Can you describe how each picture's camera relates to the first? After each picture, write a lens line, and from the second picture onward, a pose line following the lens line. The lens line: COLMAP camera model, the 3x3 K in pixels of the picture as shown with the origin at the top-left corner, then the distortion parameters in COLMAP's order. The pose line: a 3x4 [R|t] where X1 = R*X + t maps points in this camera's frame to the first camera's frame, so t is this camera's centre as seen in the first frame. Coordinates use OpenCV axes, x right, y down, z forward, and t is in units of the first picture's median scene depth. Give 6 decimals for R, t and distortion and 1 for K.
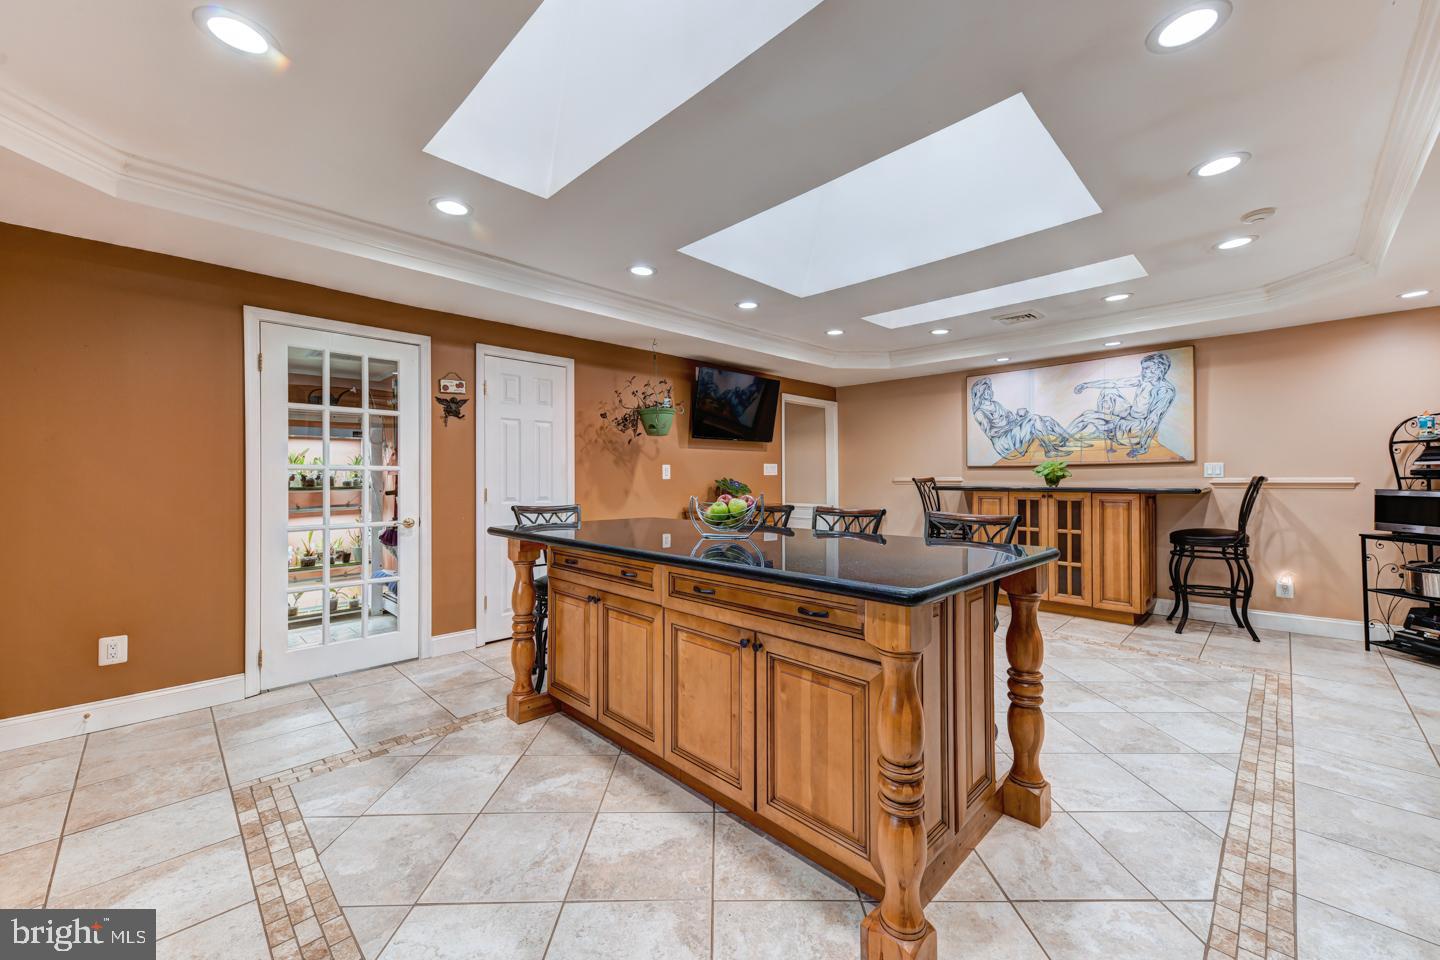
lens RADIAL K [[559.8, 0, 725.1], [0, 559.8, 477.1], [0, 0, 1]] dist [0.016978, -0.000090]
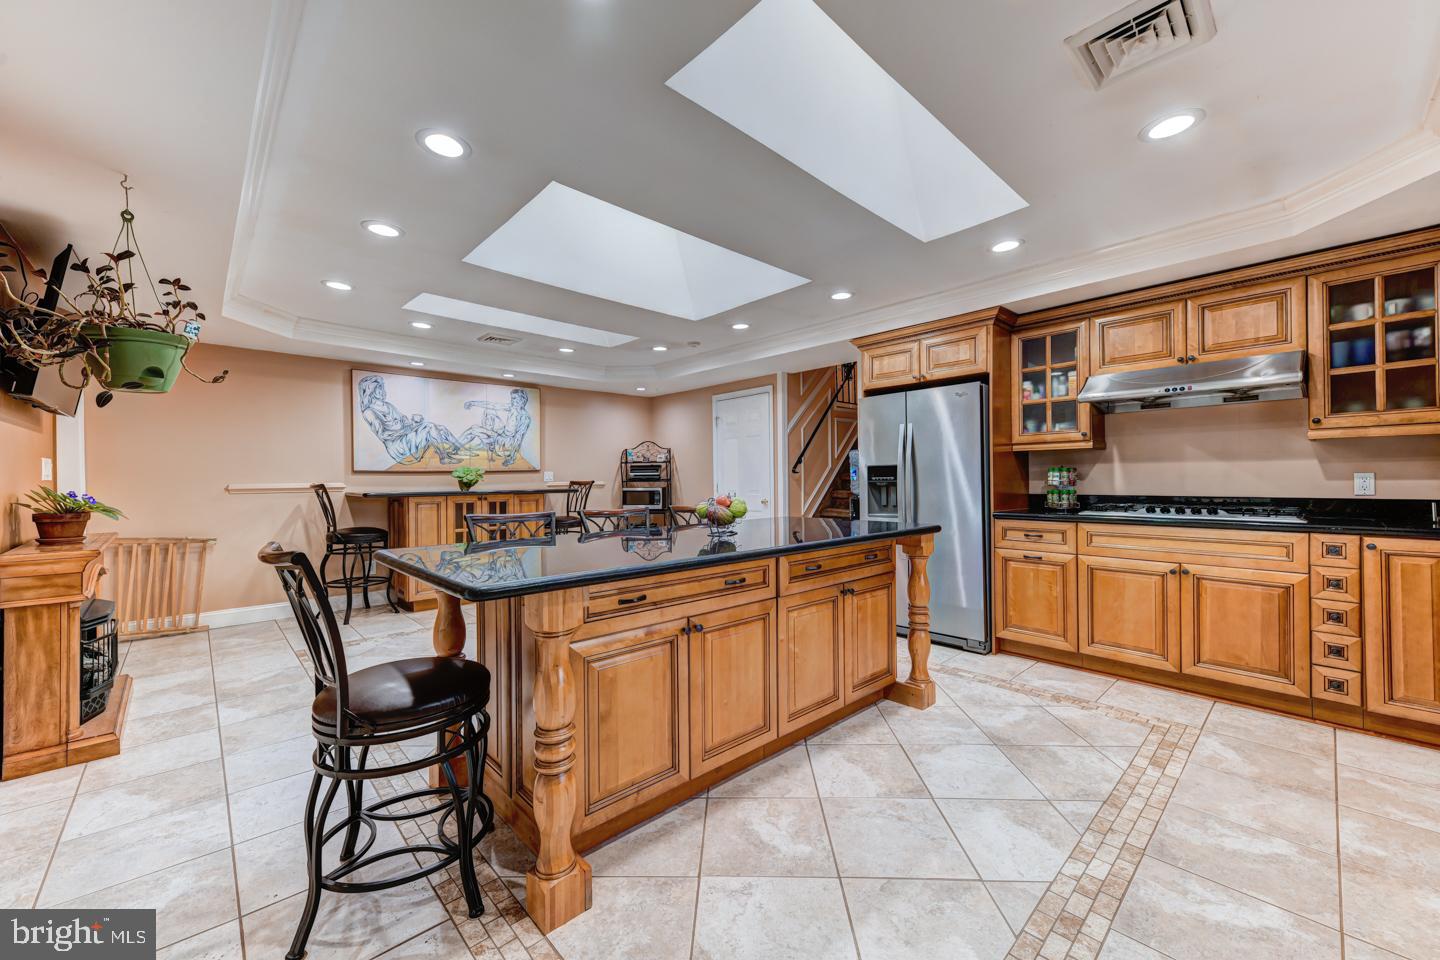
lens RADIAL K [[559.8, 0, 724.9], [0, 559.8, 476.3], [0, 0, 1]] dist [0.016978, -0.000090]
pose [[0.025454, 0.008685, 0.999638, -0.541383], [0.007475, 0.999933, -0.008878, 0.002583], [-0.999648, 0.007699, 0.025387, 0.483407]]
